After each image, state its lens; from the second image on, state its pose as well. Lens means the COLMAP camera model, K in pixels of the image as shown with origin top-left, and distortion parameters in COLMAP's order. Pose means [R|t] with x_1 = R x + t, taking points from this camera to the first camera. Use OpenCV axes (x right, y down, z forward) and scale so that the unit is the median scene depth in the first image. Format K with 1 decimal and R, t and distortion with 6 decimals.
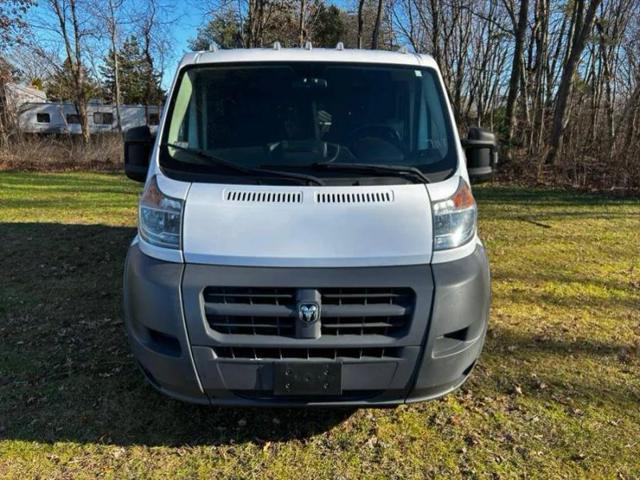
lens RADIAL K [[480.8, 0, 308.8], [0, 480.8, 233.8], [0, 0, 1]] dist [0.080106, -0.115451]
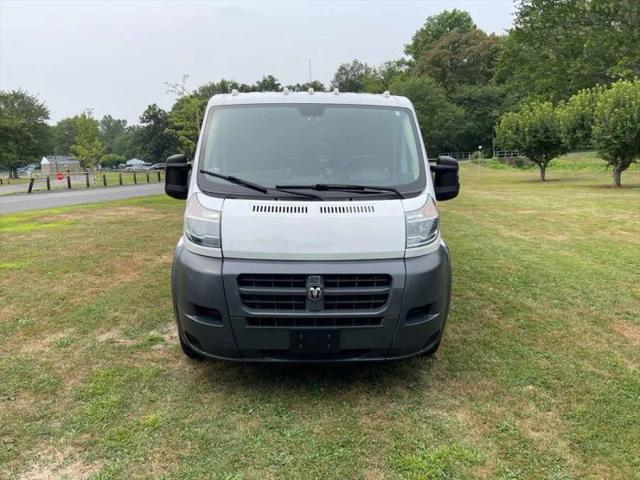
lens RADIAL K [[480.8, 0, 317.0], [0, 480.8, 240.0], [0, 0, 1]] dist [0.080106, -0.115451]
pose [[0.999718, -0.003829, 0.023454, -0.023848], [0.004462, 0.999626, -0.026984, 0.047461], [-0.023342, 0.027082, 0.999361, -0.347100]]
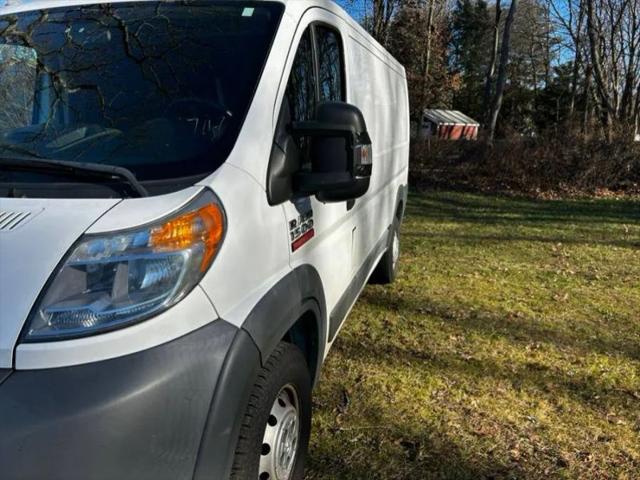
lens RADIAL K [[480.8, 0, 313.4], [0, 480.8, 229.4], [0, 0, 1]] dist [0.080106, -0.115451]
pose [[0.958508, 0.047799, -0.281029, 0.653271], [-0.052567, 0.998573, -0.009449, -0.084204], [0.280176, 0.023829, 0.959653, 0.617768]]
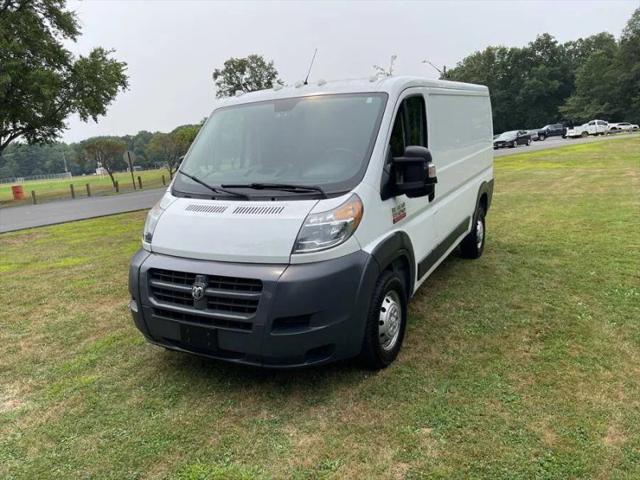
lens RADIAL K [[480.8, 0, 320.2], [0, 480.8, 239.8], [0, 0, 1]] dist [0.080106, -0.115451]
pose [[0.877865, 0.045448, -0.476746, 0.923646], [-0.034895, 0.998911, 0.030971, -0.043685], [0.477634, -0.010552, 0.878495, -0.084267]]
